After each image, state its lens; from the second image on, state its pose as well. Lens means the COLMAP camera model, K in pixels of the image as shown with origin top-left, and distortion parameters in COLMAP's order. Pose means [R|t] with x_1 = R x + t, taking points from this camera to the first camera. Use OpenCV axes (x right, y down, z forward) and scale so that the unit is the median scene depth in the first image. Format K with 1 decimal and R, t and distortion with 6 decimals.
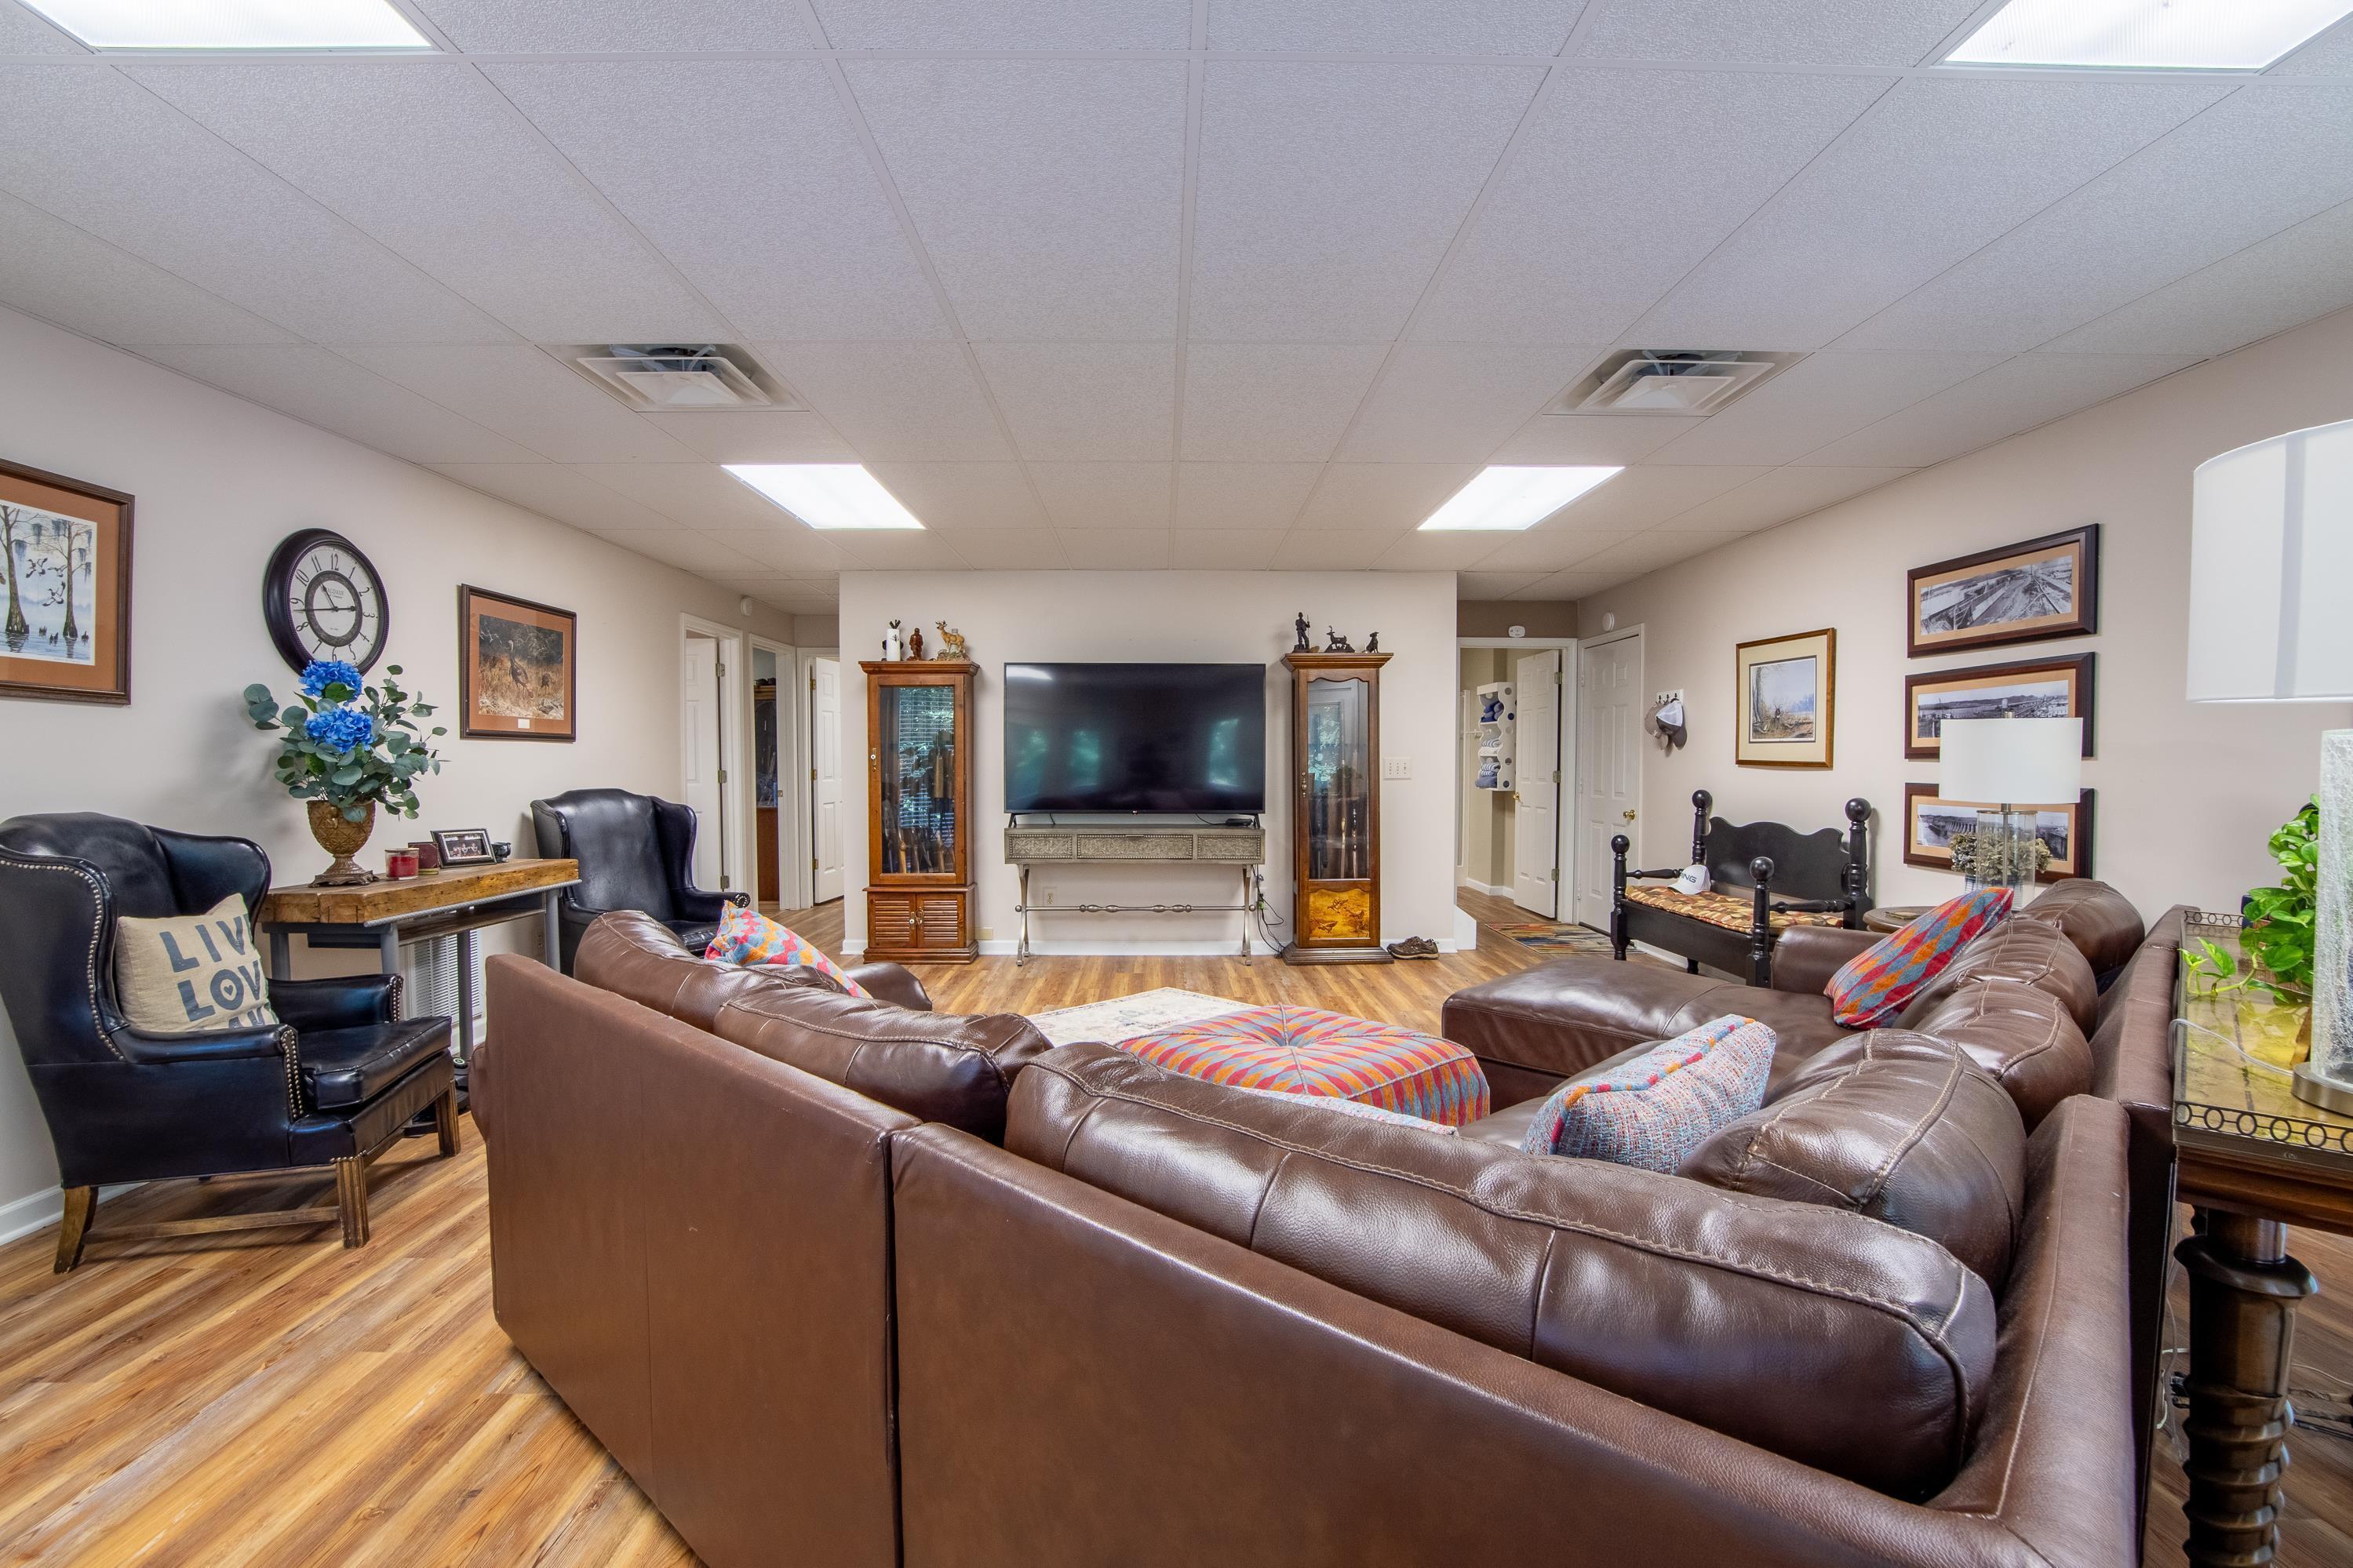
lens RADIAL K [[1051.8, 0, 1177.4], [0, 1051.8, 783.9], [0, 0, 1]] dist [-0.017908, -0.000285]
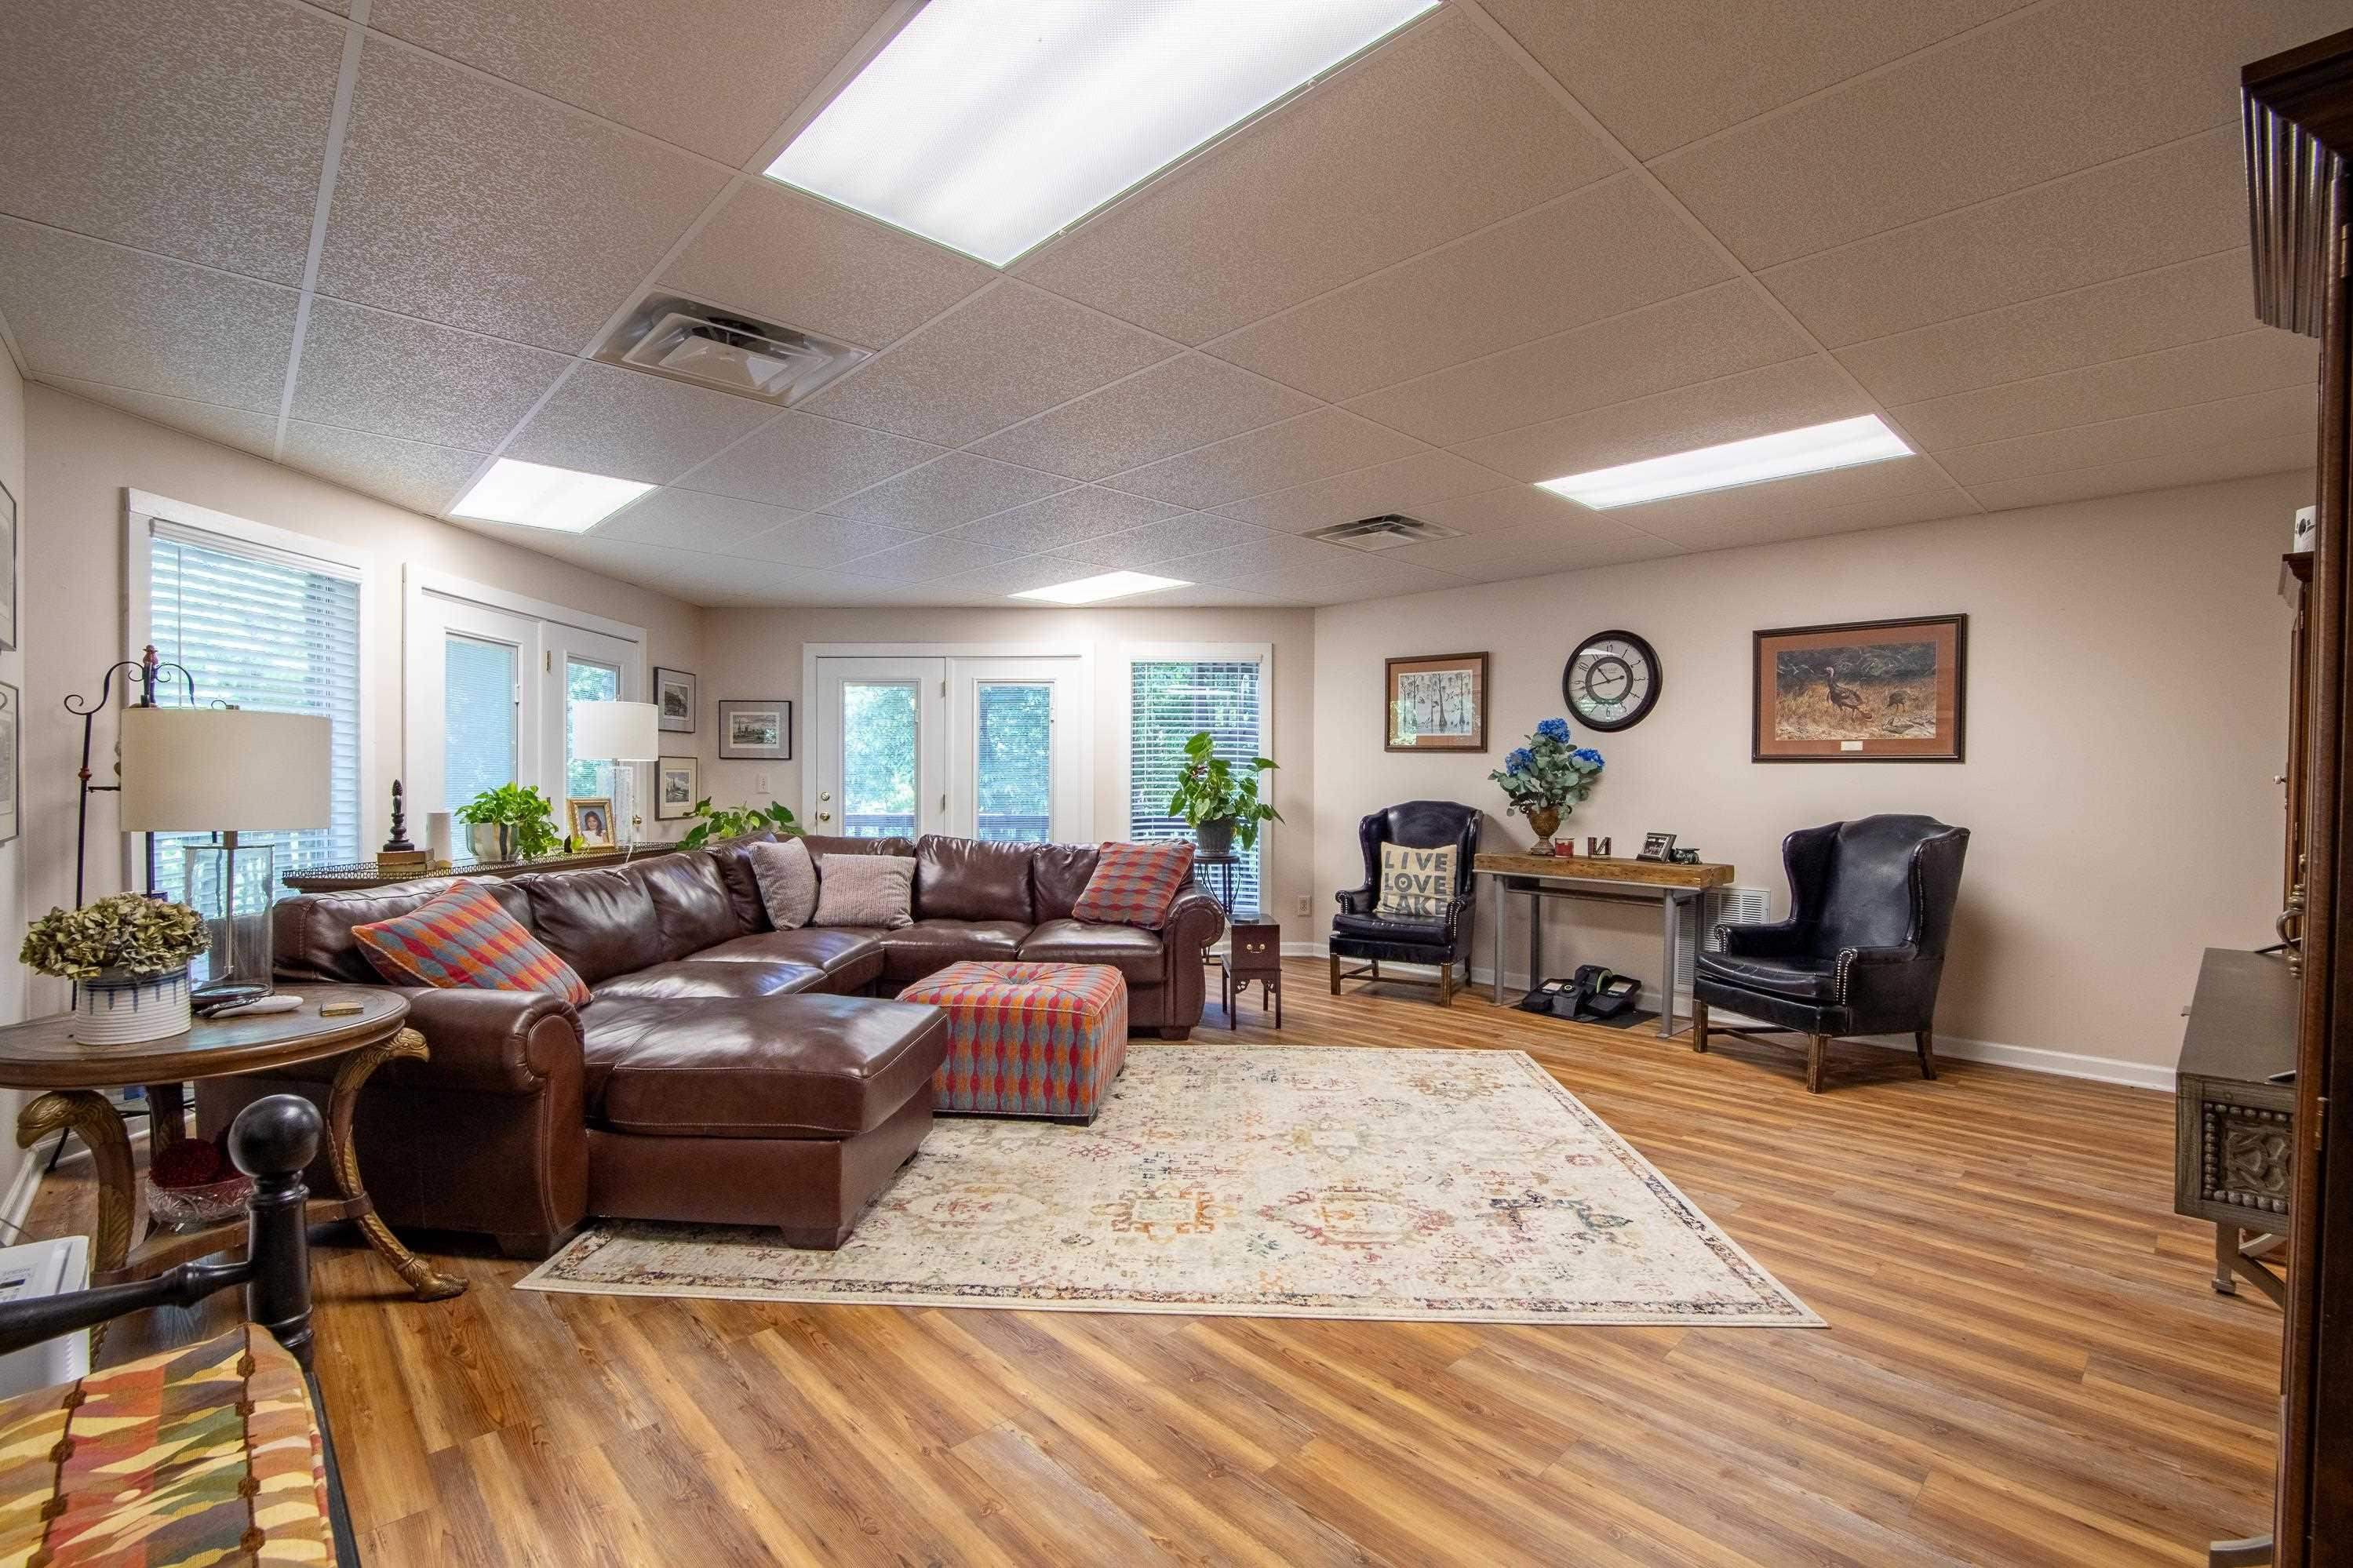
lens RADIAL K [[1051.8, 0, 1176.8], [0, 1051.8, 785.8], [0, 0, 1]] dist [-0.017908, -0.000285]
pose [[-0.745241, 0.004881, -0.666778, 0.690905], [-0.020372, 0.999340, 0.030085, -0.046860], [0.666484, 0.036004, -0.744649, 1.711425]]
